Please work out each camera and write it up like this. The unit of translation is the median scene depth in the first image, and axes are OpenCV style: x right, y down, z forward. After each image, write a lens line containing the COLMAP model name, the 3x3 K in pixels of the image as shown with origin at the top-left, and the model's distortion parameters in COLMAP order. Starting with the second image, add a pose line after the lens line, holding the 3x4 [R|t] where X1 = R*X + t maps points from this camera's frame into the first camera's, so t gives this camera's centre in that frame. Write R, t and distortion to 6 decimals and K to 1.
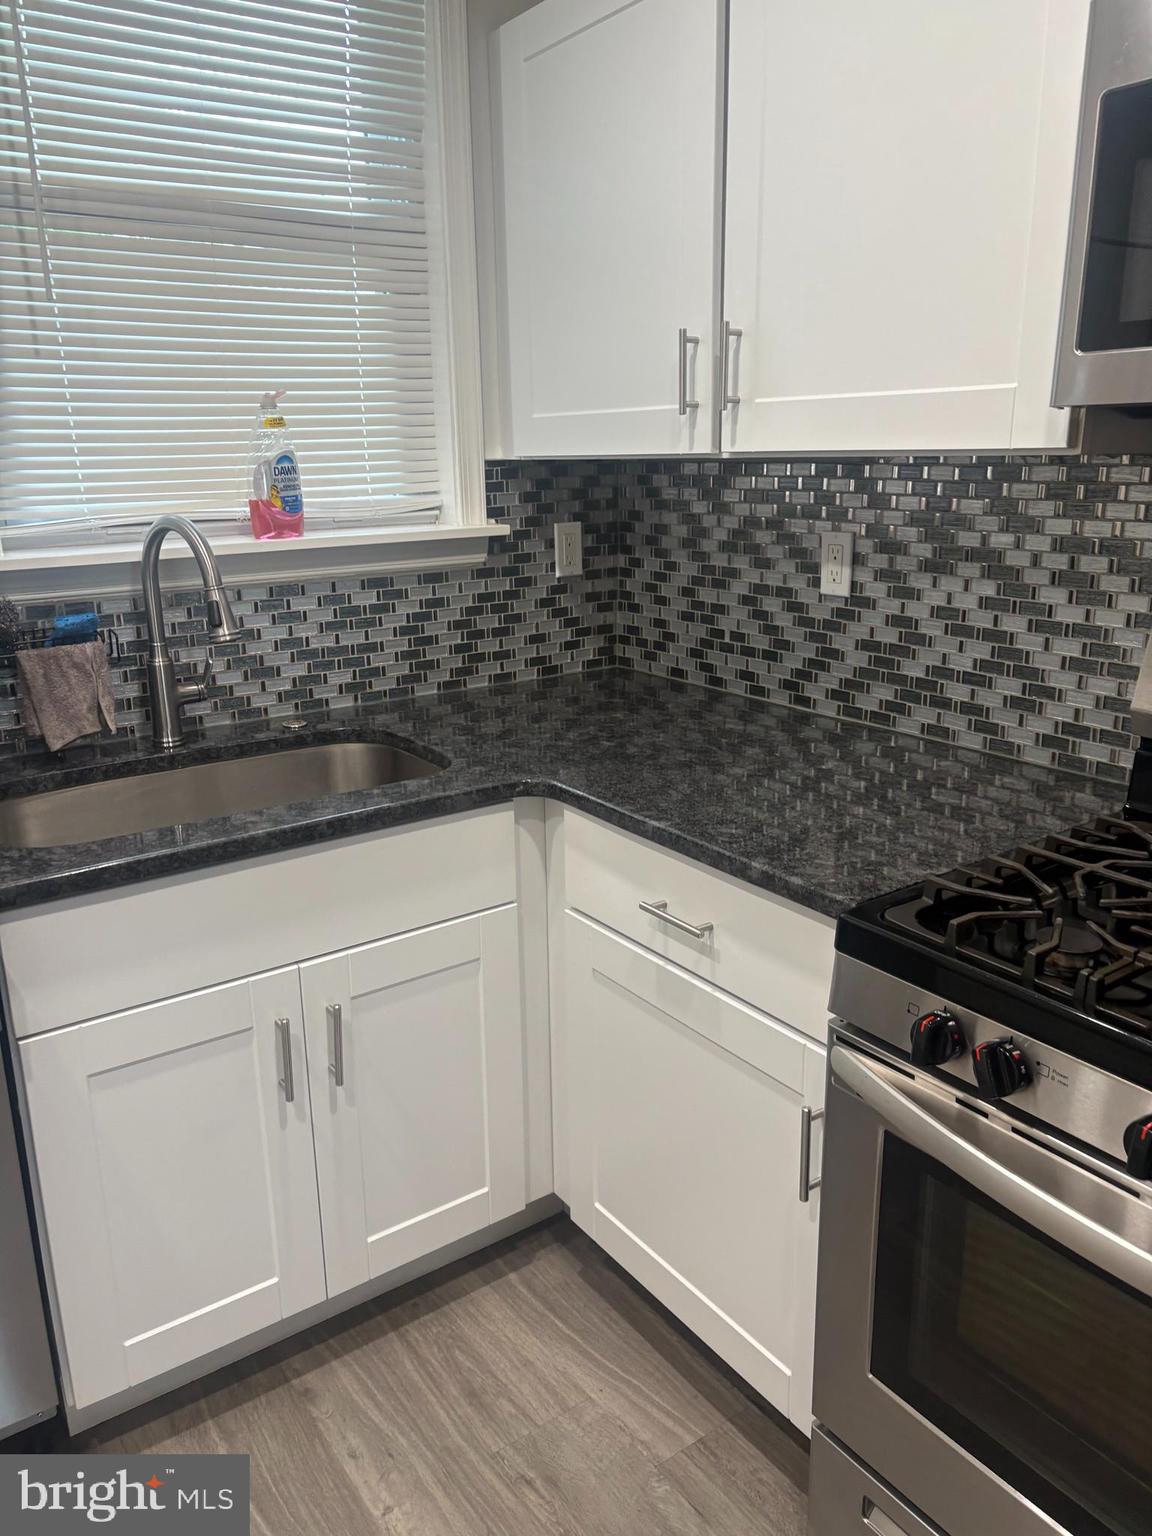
lens RADIAL K [[1174.8, 0, 580.7], [0, 1174.8, 790.0], [0, 0, 1]] dist [0.035432, -0.078671]
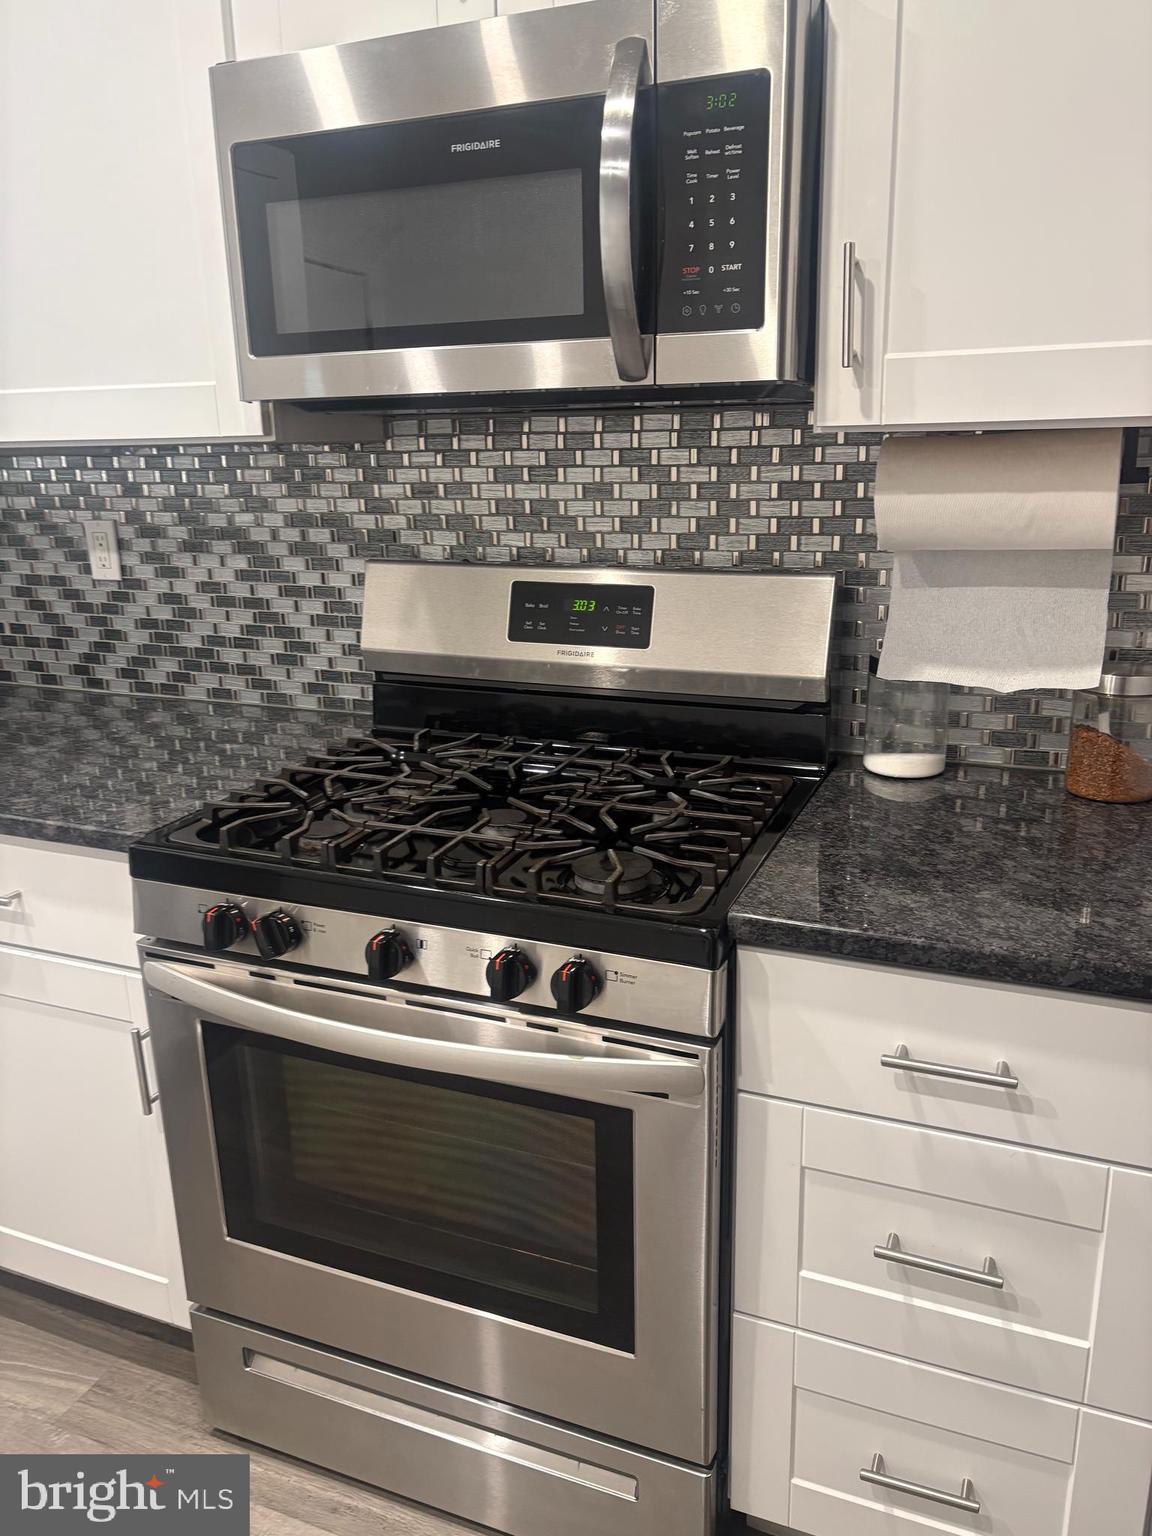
lens RADIAL K [[1159.6, 0, 573.9], [0, 1159.6, 779.1], [0, 0, 1]] dist [0.049777, -0.065163]
pose [[0.850991, -0.152370, 0.502591, 0.020087], [0.157066, 0.987027, 0.033292, 0.049304], [-0.501144, 0.050609, 0.863883, -0.127428]]
